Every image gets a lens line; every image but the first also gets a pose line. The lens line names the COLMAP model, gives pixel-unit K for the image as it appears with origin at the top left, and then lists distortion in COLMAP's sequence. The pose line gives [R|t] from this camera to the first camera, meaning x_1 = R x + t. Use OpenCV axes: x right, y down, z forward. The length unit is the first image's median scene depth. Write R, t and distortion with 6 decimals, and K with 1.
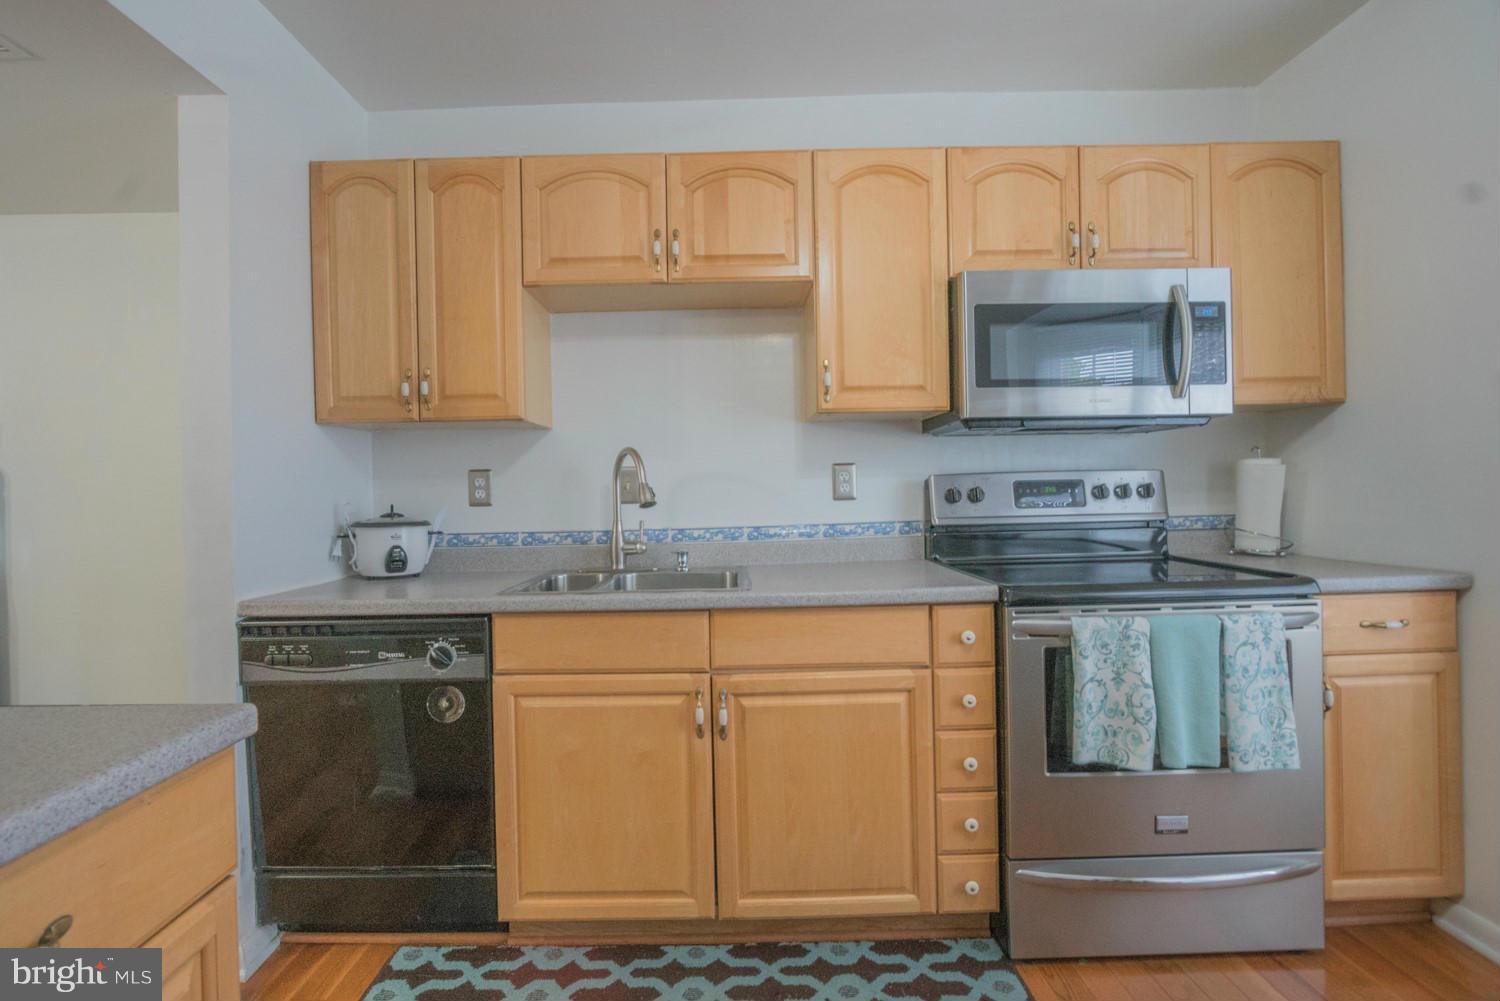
lens RADIAL K [[683.9, 0, 727.5], [0, 683.9, 493.3], [0, 0, 1]] dist [-0.015050, 0.000905]
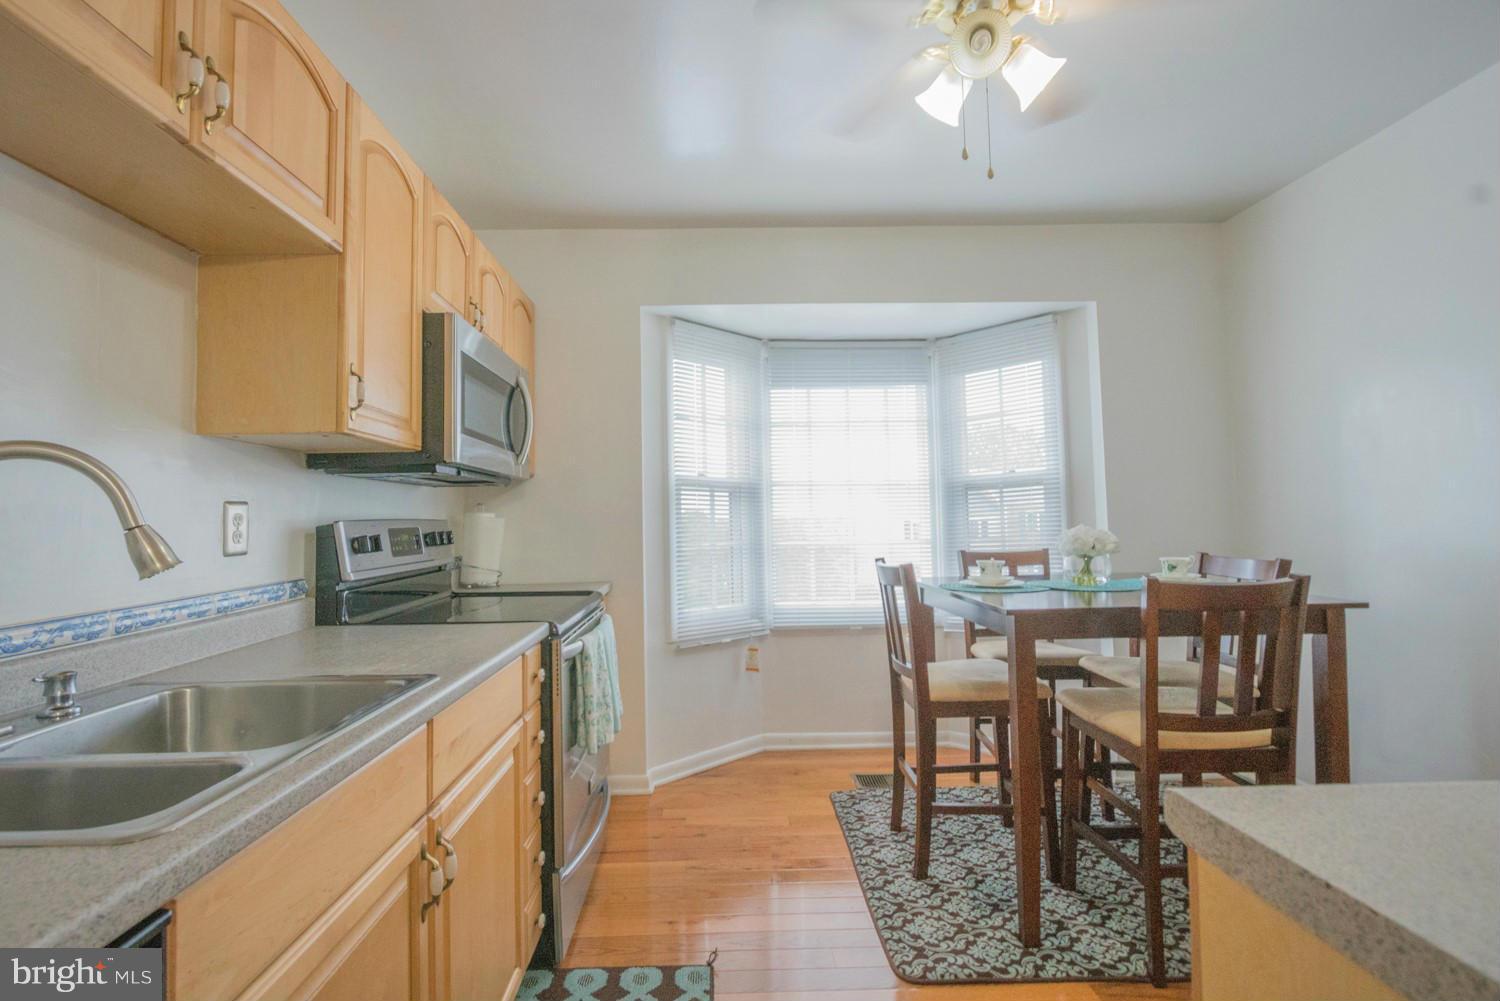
lens RADIAL K [[683.9, 0, 727.5], [0, 683.9, 493.3], [0, 0, 1]] dist [-0.015050, 0.000905]
pose [[-0.020220, 0.060245, 0.997979, -0.593518], [0.027064, 0.997850, -0.059689, 0.002034], [-0.999429, 0.025802, -0.021807, 0.600960]]
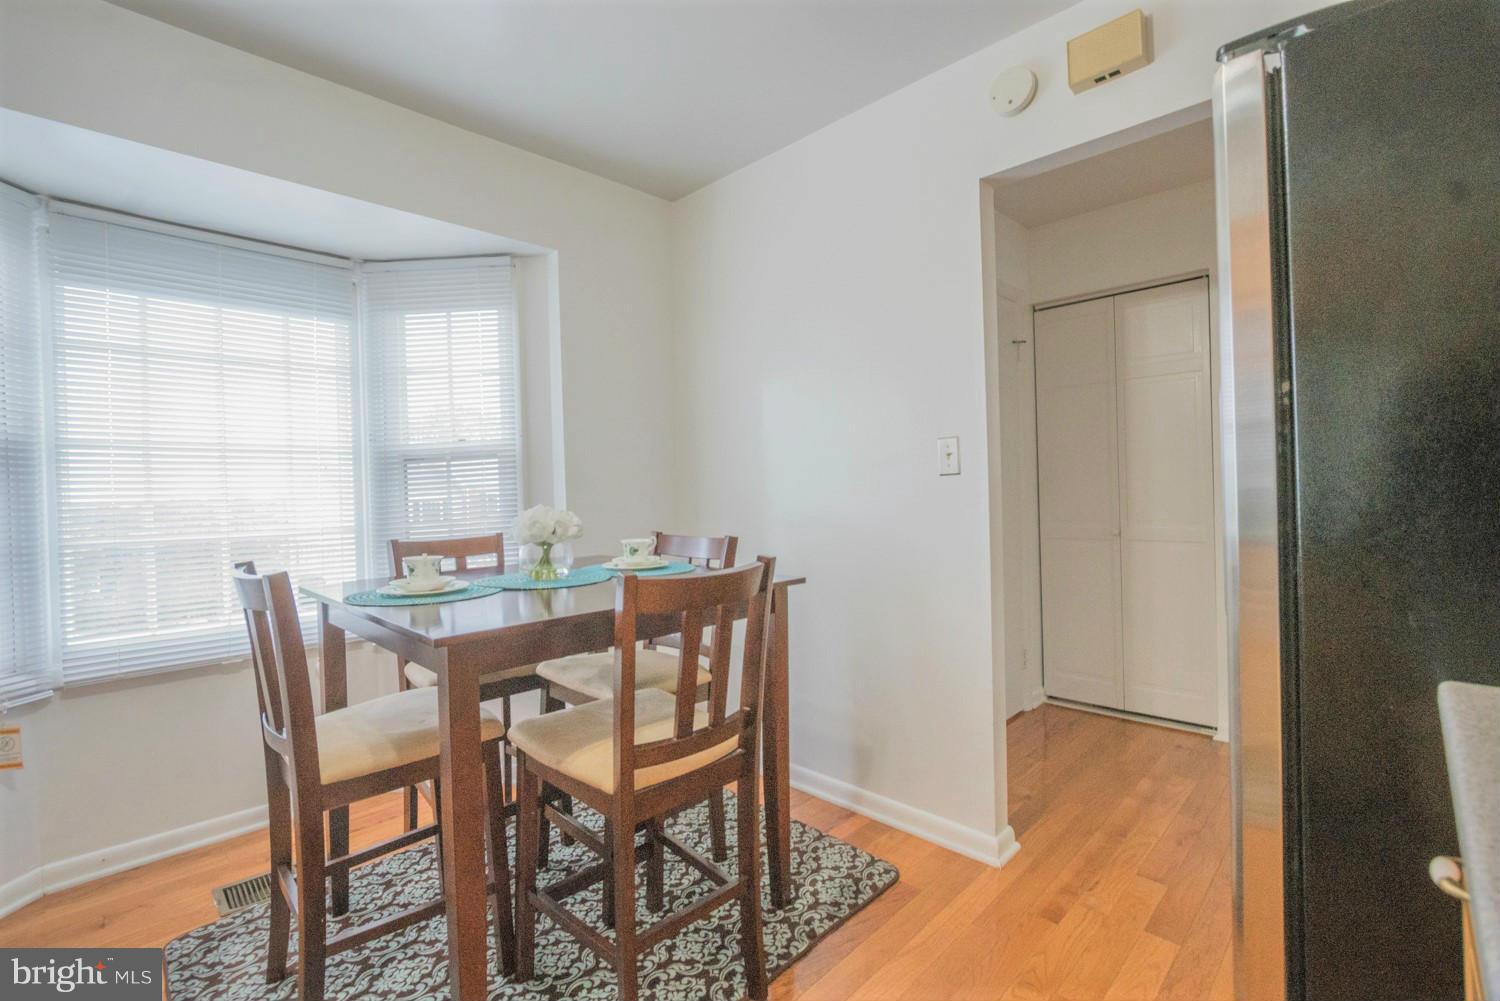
lens RADIAL K [[683.9, 0, 727.5], [0, 683.9, 493.3], [0, 0, 1]] dist [-0.015050, 0.000905]
pose [[-0.697244, 0.033768, 0.716038, -0.277732], [0.045477, 0.998961, -0.002826, 0.001411], [-0.715390, 0.030593, -0.698055, 0.435373]]
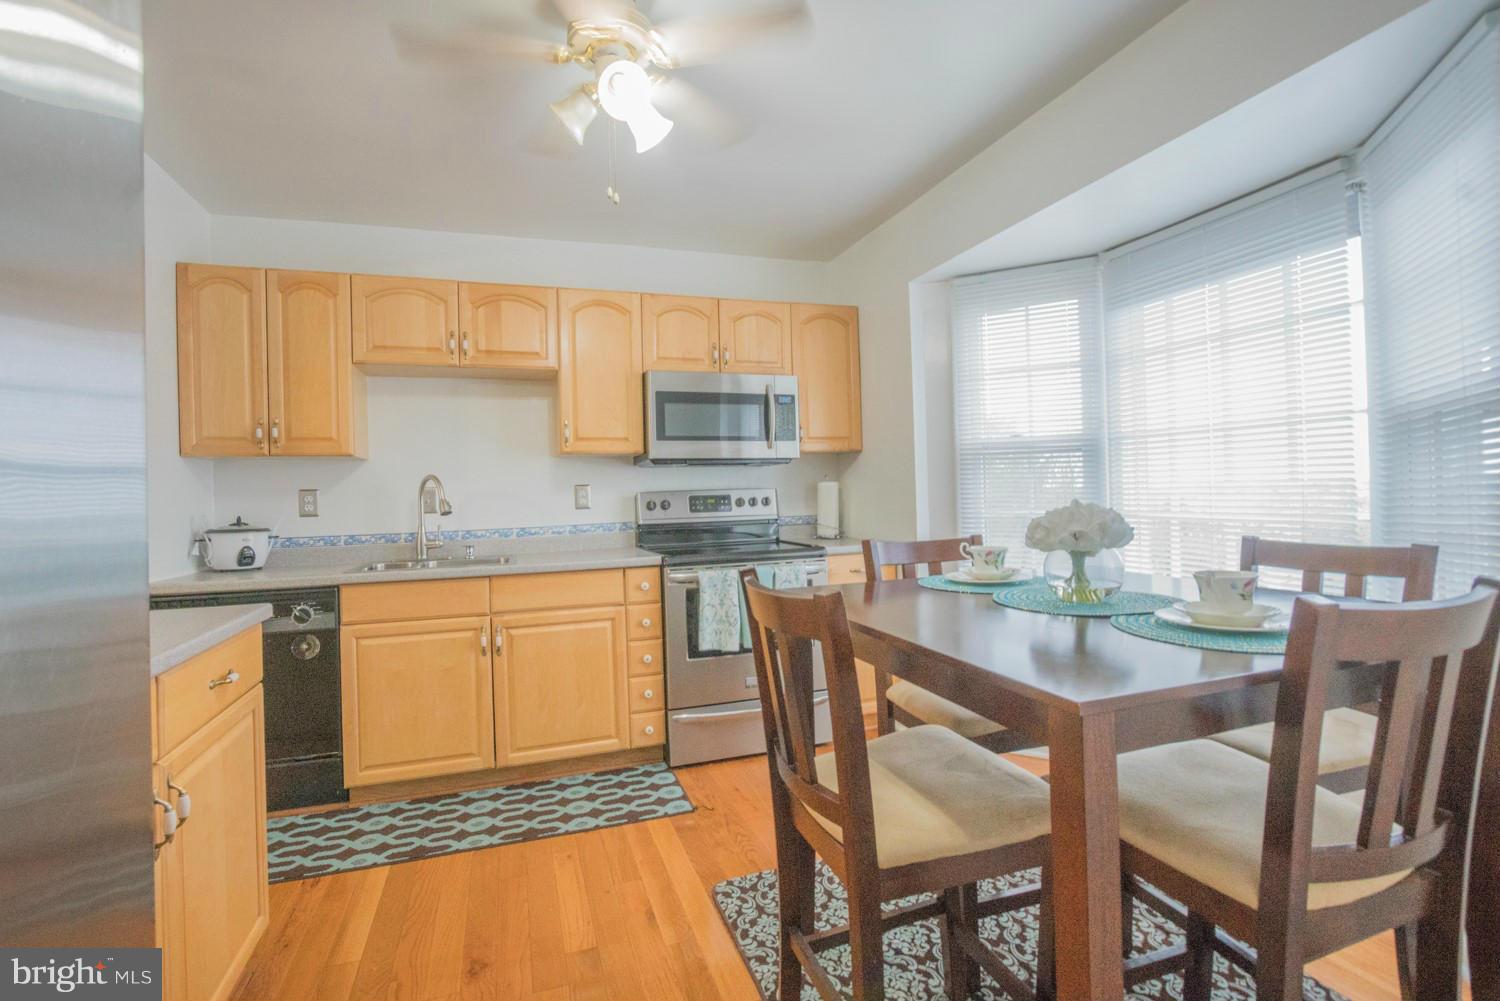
lens RADIAL K [[683.9, 0, 727.5], [0, 683.9, 493.3], [0, 0, 1]] dist [-0.015050, 0.000905]
pose [[0.952268, -0.004421, 0.305230, 0.015779], [0.009384, 0.999847, -0.014792, 0.000400], [-0.305118, 0.016950, 0.952164, -0.621620]]
